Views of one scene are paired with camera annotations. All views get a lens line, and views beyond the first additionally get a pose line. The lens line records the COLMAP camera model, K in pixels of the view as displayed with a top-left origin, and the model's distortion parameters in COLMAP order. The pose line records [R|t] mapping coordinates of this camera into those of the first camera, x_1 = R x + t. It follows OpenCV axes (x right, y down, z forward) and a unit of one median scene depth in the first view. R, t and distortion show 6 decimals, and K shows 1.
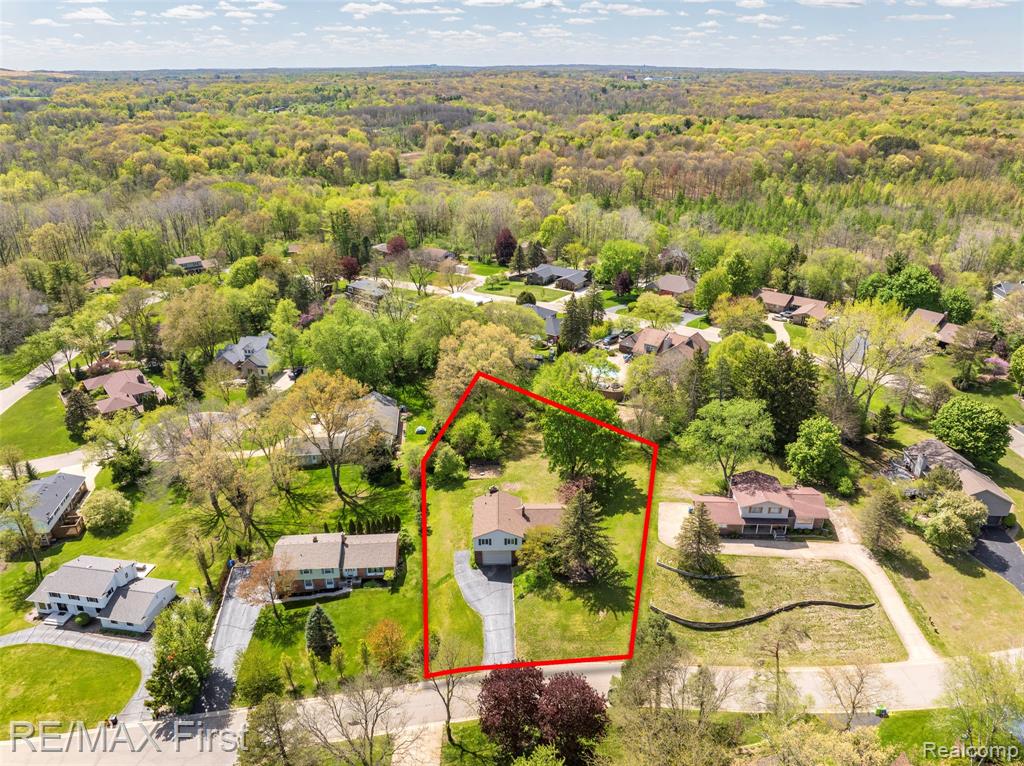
lens RADIAL K [[724.0, 0, 511.1], [0, 724.0, 384.3], [0, 0, 1]] dist [-0.040895, -0.006681]
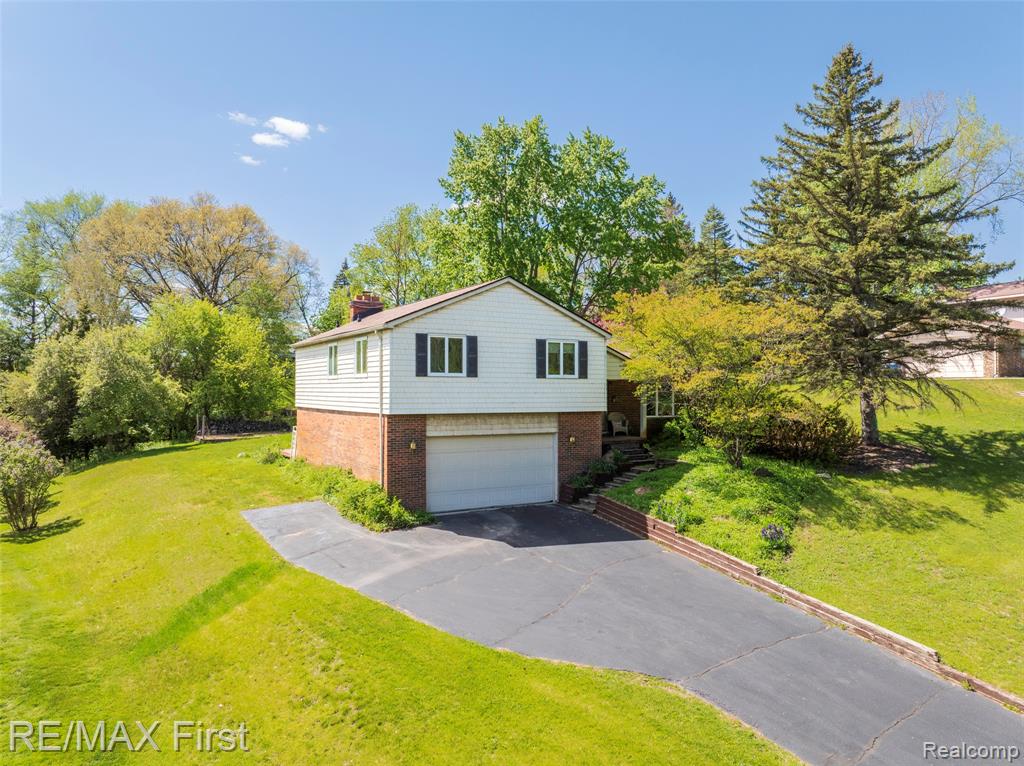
lens RADIAL K [[724.0, 0, 508.4], [0, 724.0, 383.4], [0, 0, 1]] dist [-0.040895, -0.006681]
pose [[0.872890, 0.018791, 0.487556, -0.112371], [0.188952, 0.908268, -0.373292, 0.294573], [-0.449845, 0.417967, 0.789267, 0.841409]]
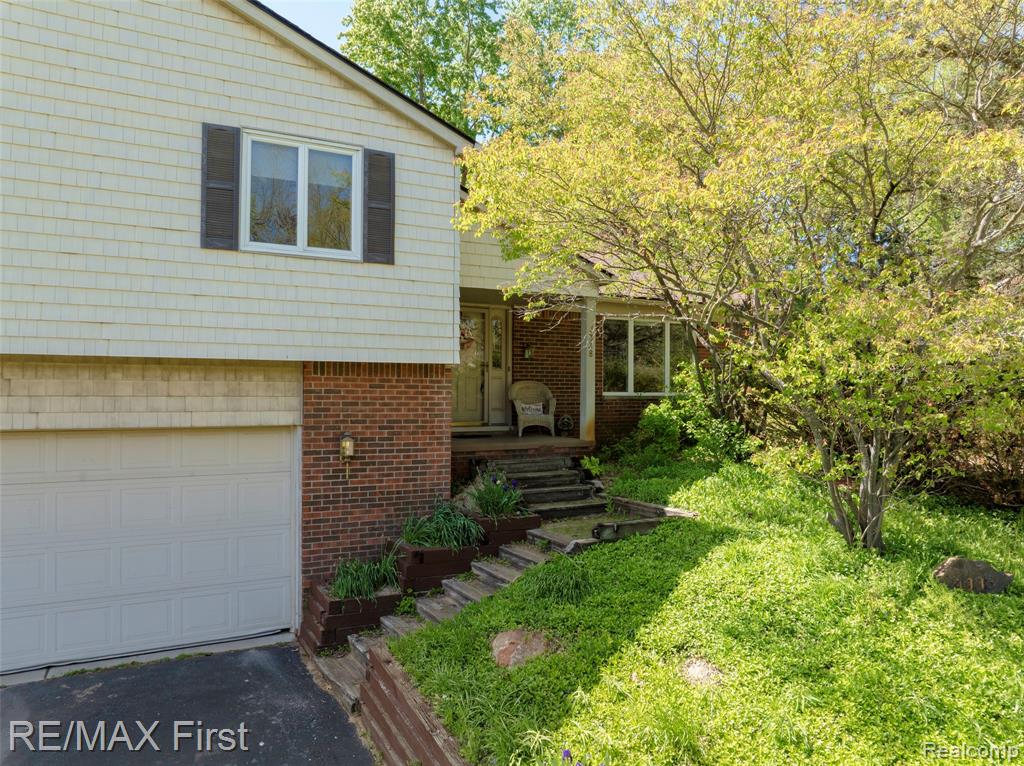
lens RADIAL K [[724.0, 0, 515.9], [0, 724.0, 387.6], [0, 0, 1]] dist [-0.040895, -0.006681]
pose [[0.879288, 0.018064, 0.475948, -0.014326], [0.183090, 0.909680, -0.372775, 0.258960], [-0.439694, 0.414918, 0.796563, 0.938668]]
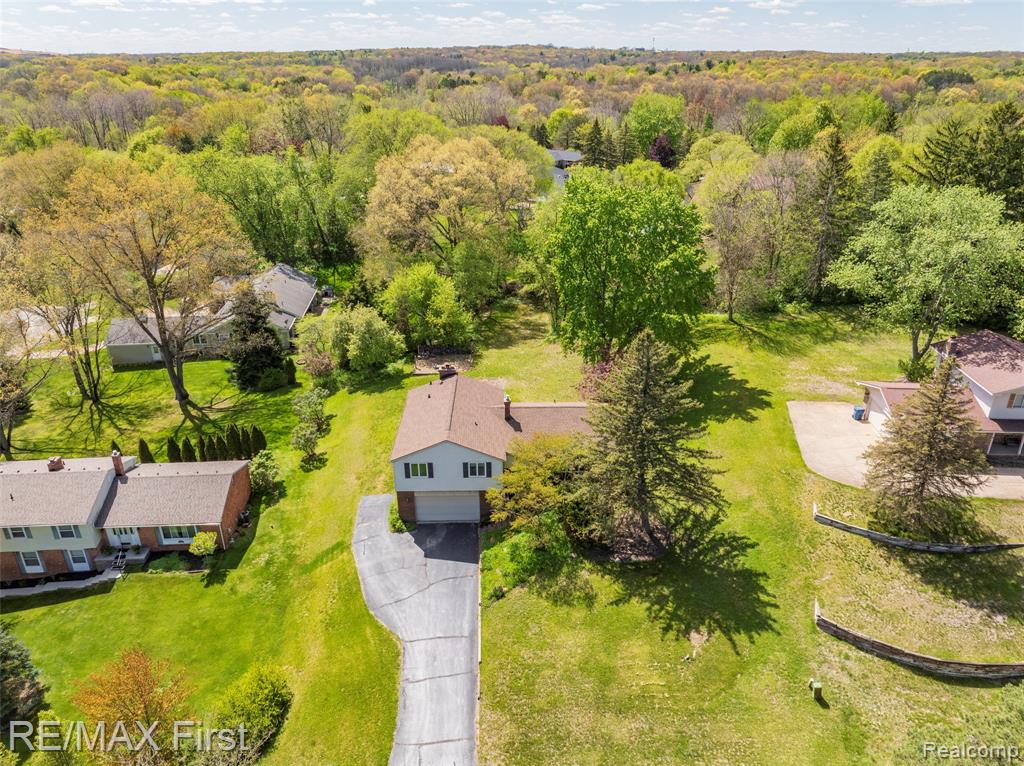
lens RADIAL K [[724.0, 0, 518.1], [0, 724.0, 378.0], [0, 0, 1]] dist [-0.040895, -0.006681]
pose [[0.999978, 0.005361, 0.003976, 0.022262], [-0.005375, 0.999979, 0.003712, 0.158105], [-0.003957, -0.003733, 0.999985, 0.551249]]
